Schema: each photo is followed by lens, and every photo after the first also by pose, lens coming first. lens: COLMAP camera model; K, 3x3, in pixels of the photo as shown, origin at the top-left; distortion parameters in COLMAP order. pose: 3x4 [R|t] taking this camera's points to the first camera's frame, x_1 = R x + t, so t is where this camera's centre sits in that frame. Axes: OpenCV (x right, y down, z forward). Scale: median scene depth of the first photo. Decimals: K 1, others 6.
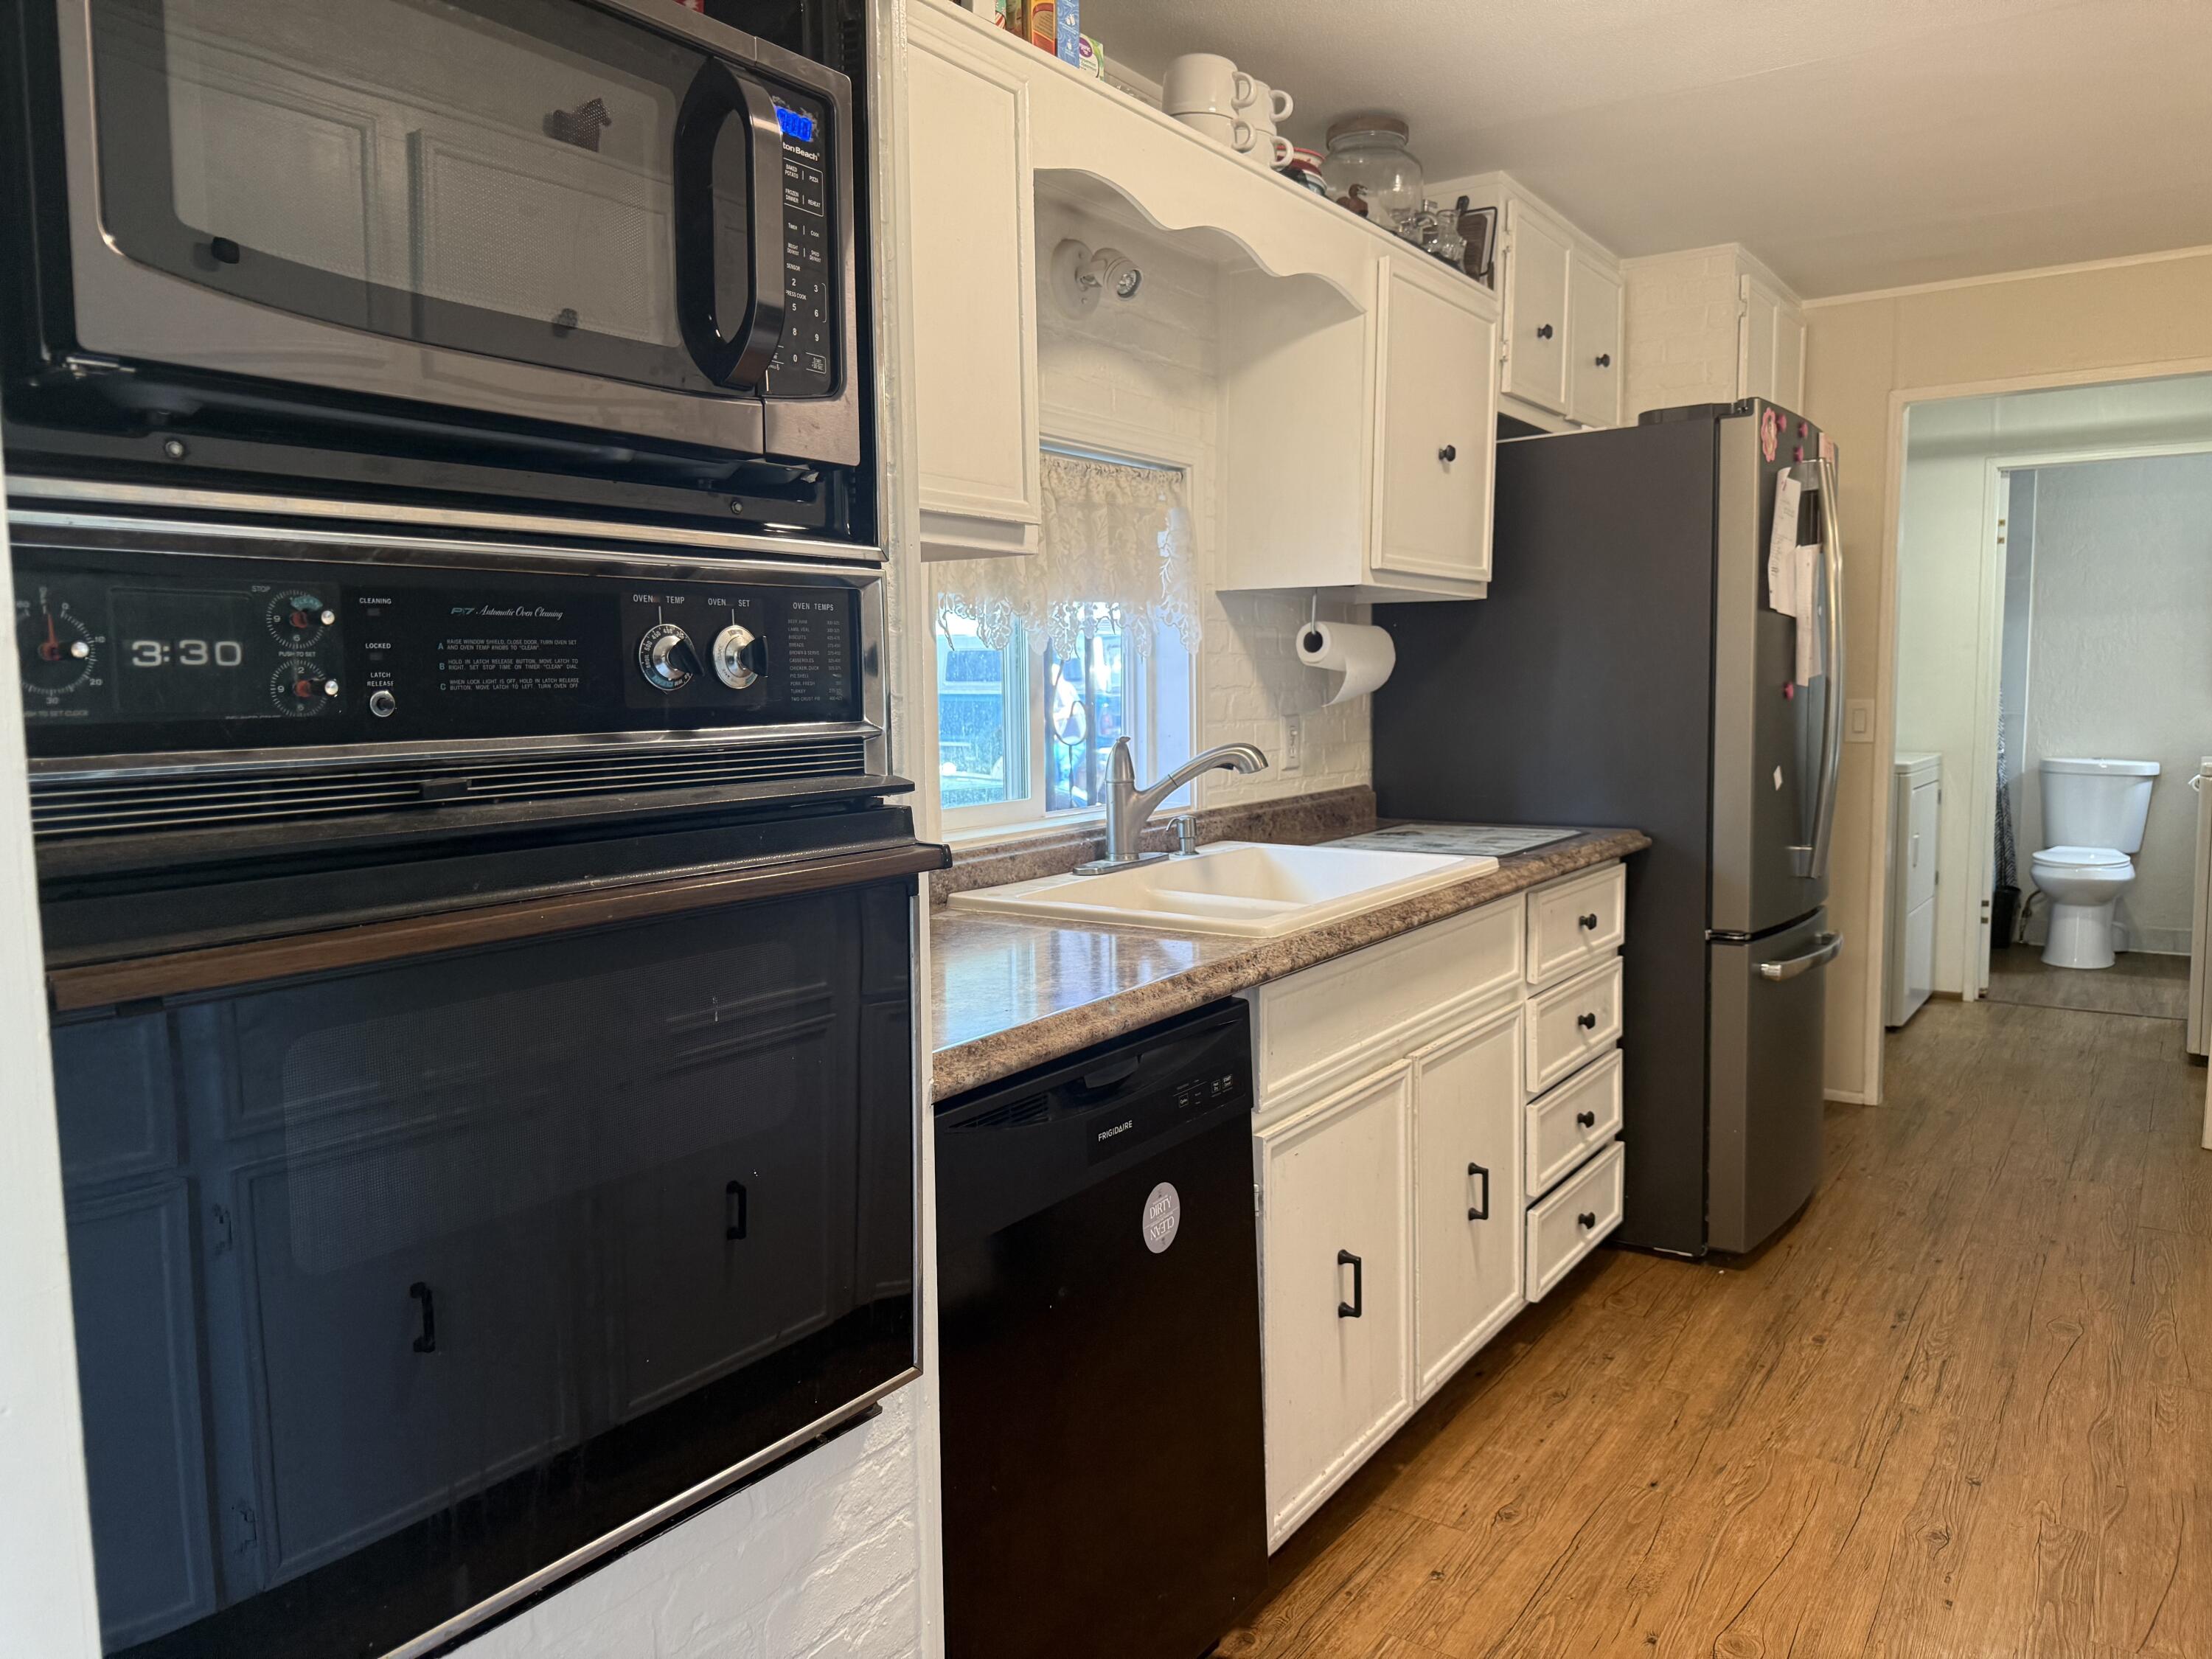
lens RADIAL K [[1575.6, 0, 1126.9], [0, 1575.6, 834.0], [0, 0, 1]] dist [0.052349, -0.057521]
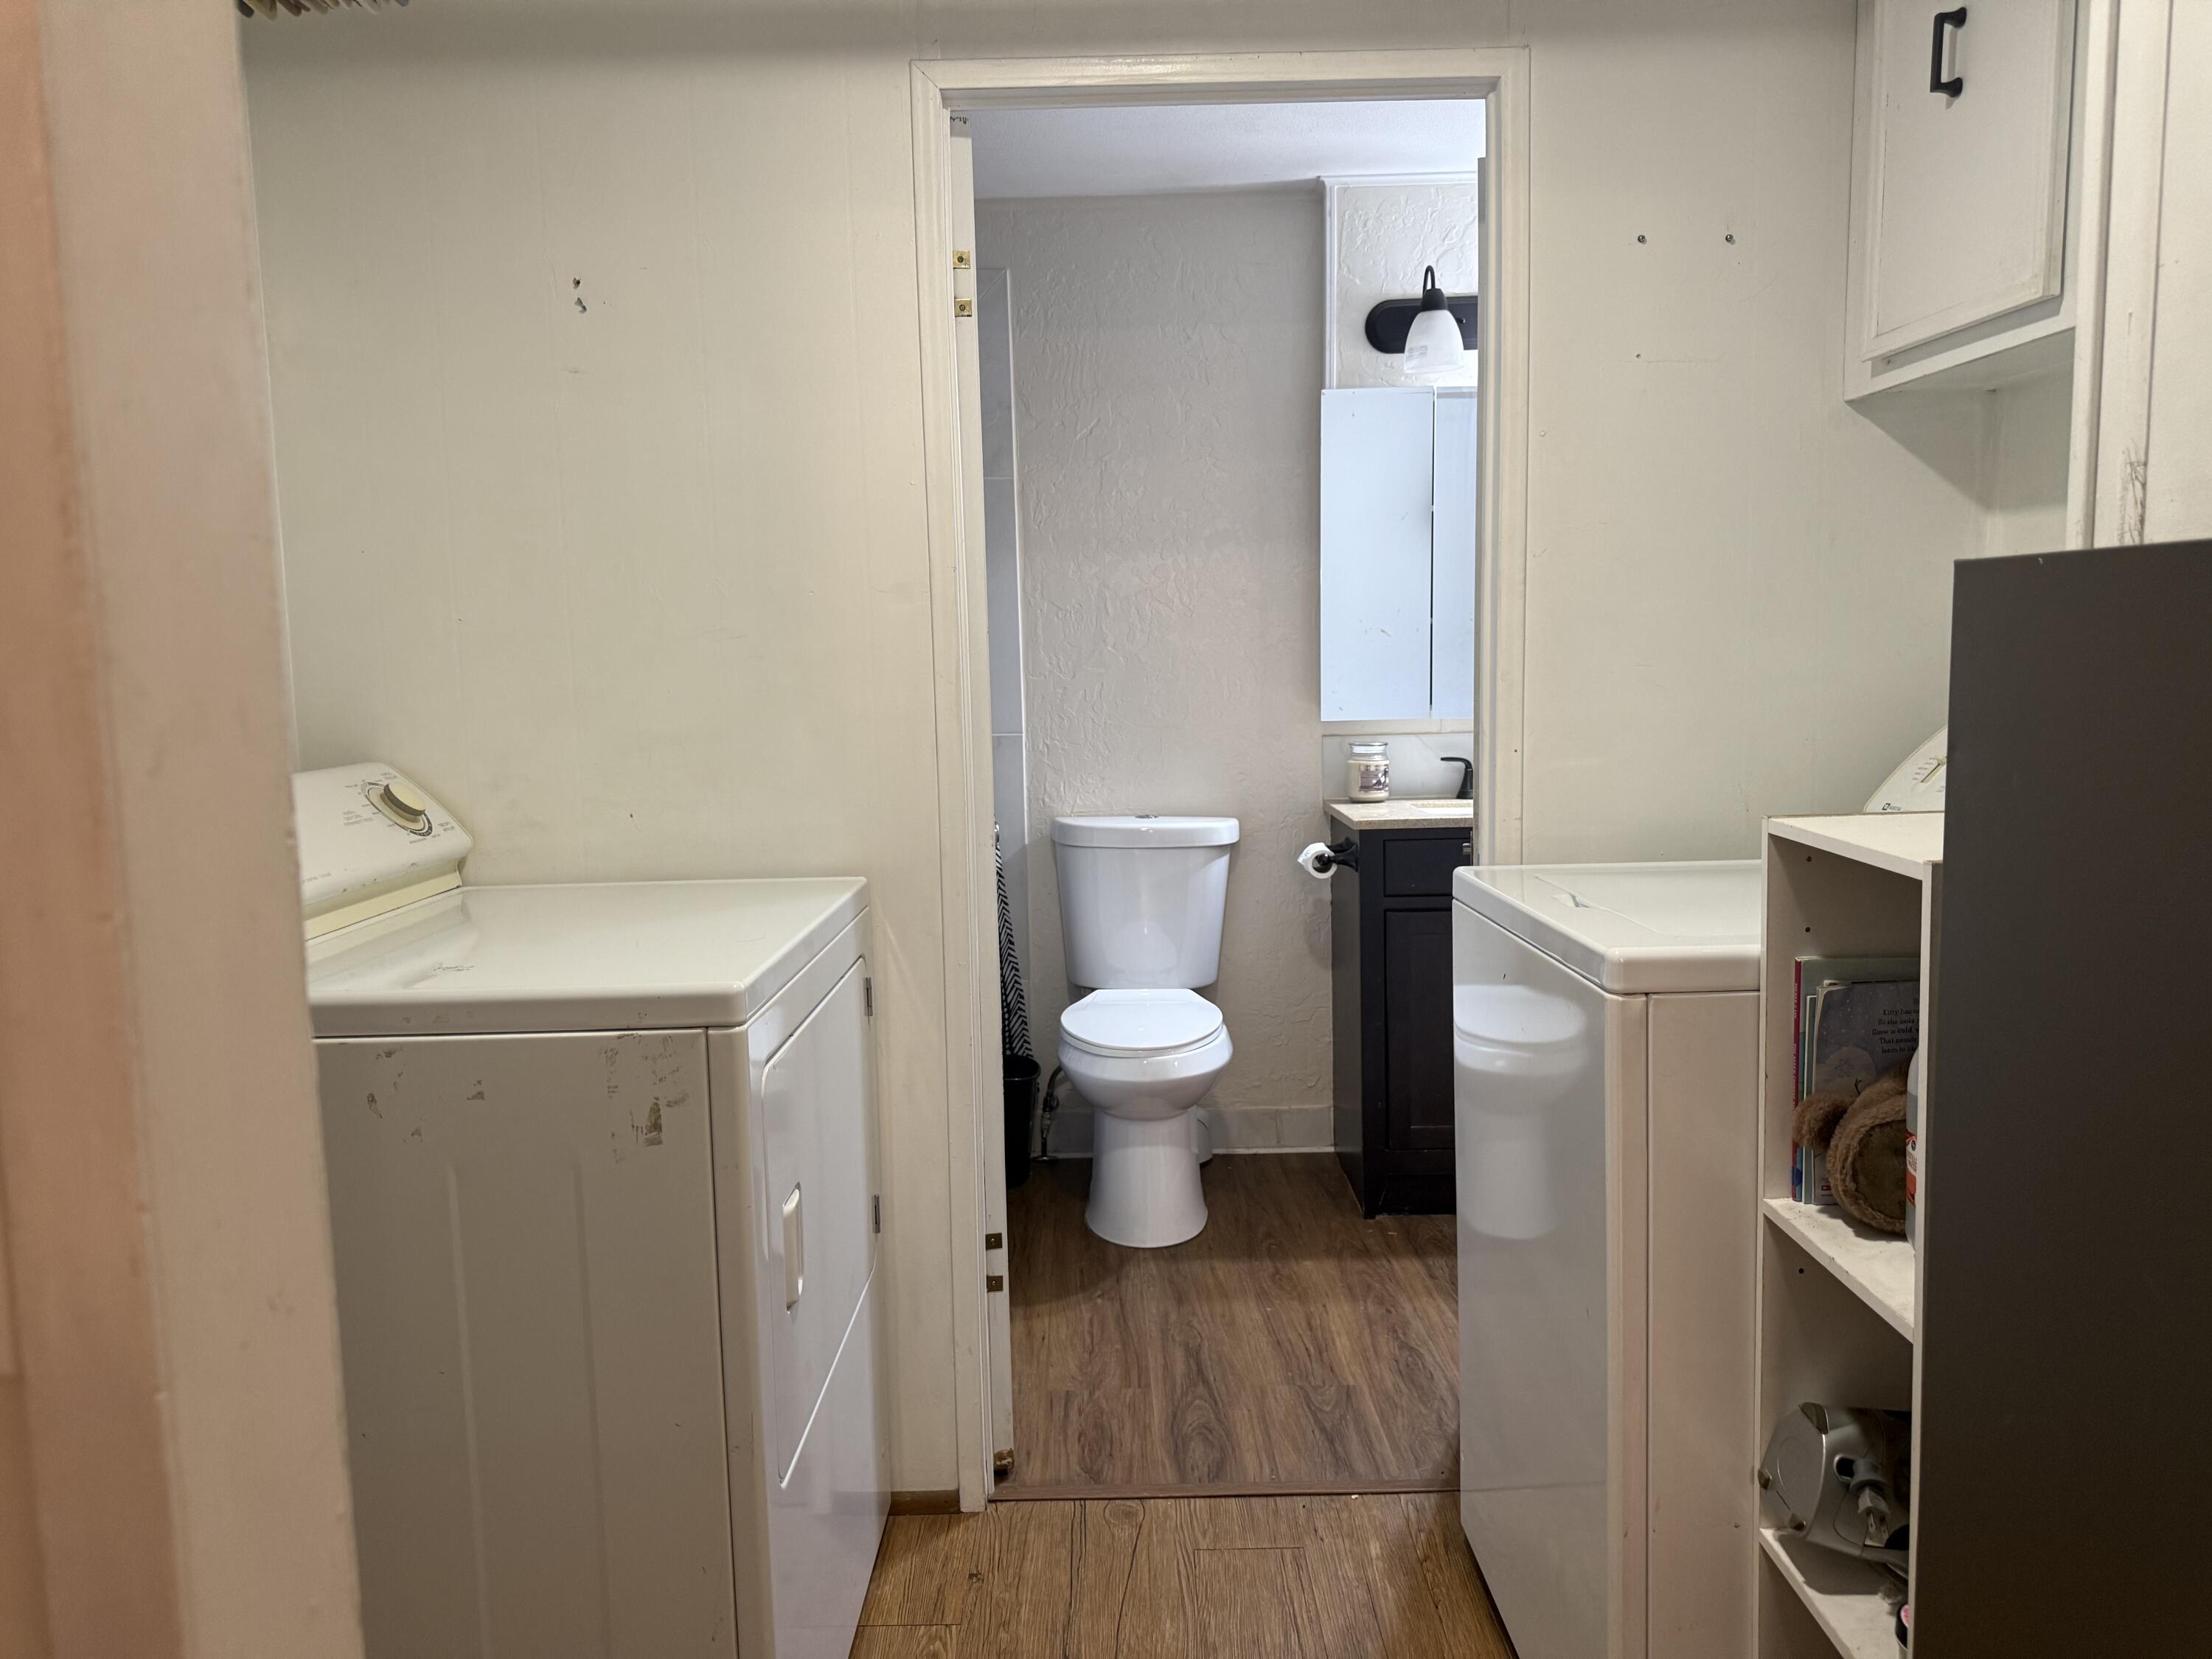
lens RADIAL K [[1549.4, 0, 1103.8], [0, 1549.4, 842.2], [0, 0, 1]] dist [0.102269, -0.119007]
pose [[0.830514, -0.076101, 0.551774, 0.679987], [0.067938, 0.997066, 0.035257, -0.130277], [-0.552839, 0.008206, 0.833248, 1.264520]]
